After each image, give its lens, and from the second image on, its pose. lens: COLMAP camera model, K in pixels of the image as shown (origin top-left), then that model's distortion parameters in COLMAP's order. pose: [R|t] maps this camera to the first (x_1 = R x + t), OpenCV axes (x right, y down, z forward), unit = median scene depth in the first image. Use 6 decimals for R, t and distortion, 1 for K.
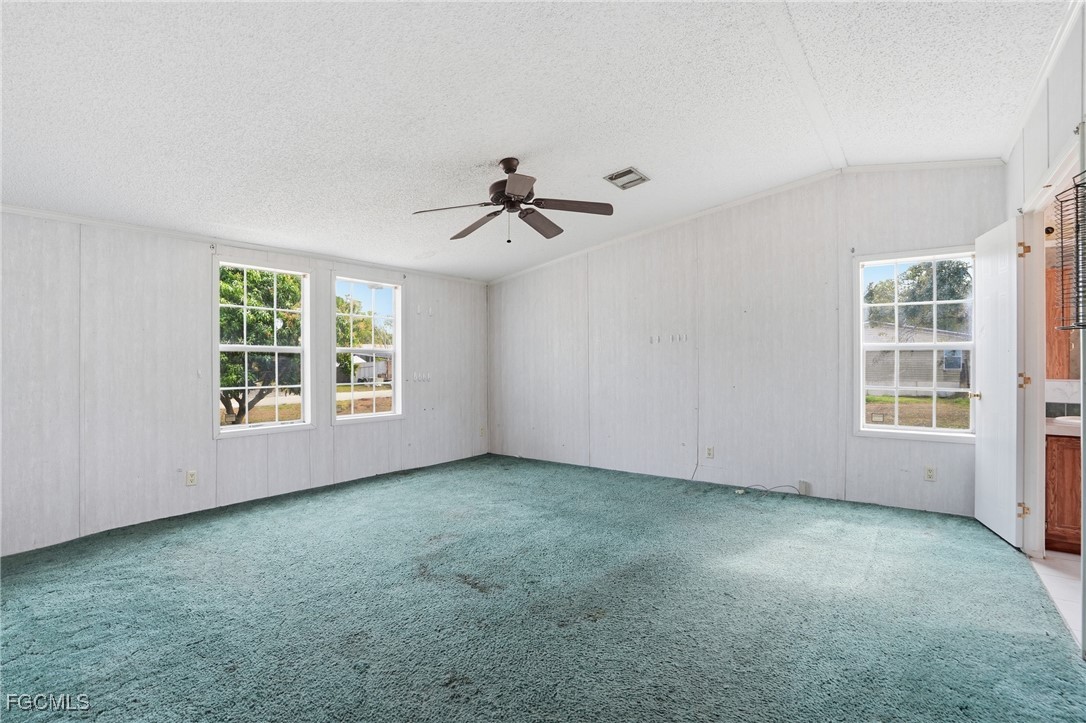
lens RADIAL K [[512.2, 0, 543.0], [0, 512.2, 361.5], [0, 0, 1]] dist [-0.053783, 0.000265]
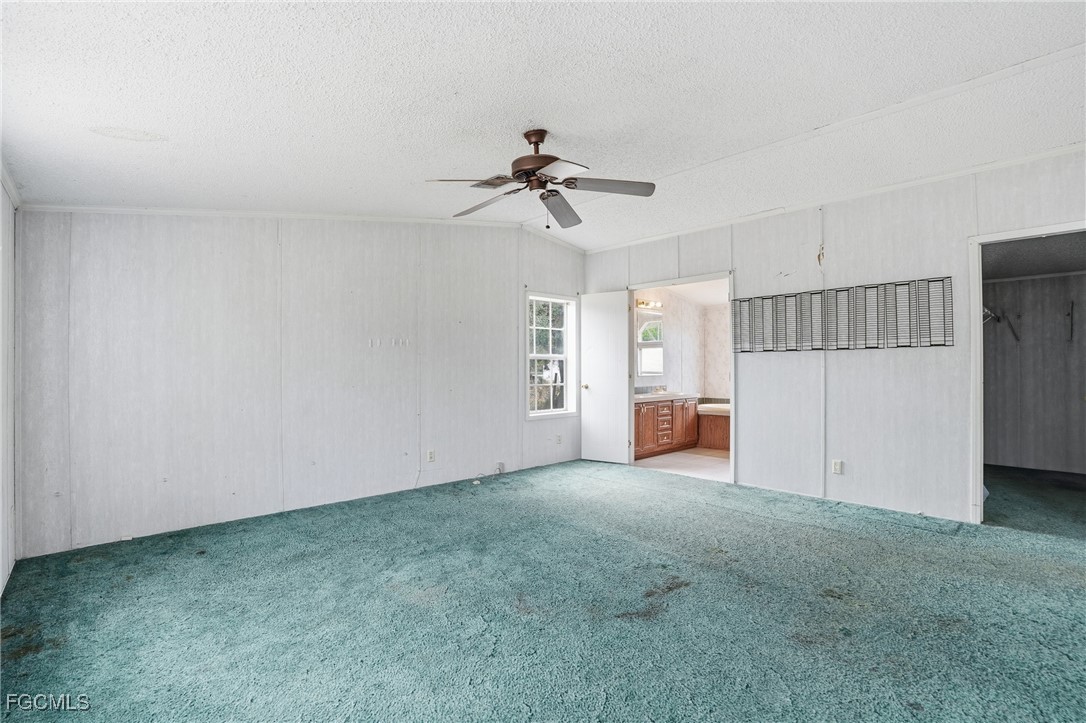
lens RADIAL K [[512.2, 0, 543.0], [0, 512.2, 361.5], [0, 0, 1]] dist [-0.053783, 0.000265]
pose [[0.178327, 0.012812, 0.983888, -0.799164], [0.007612, 0.999867, -0.014400, 0.006790], [-0.983942, 0.010057, 0.178206, 0.737537]]
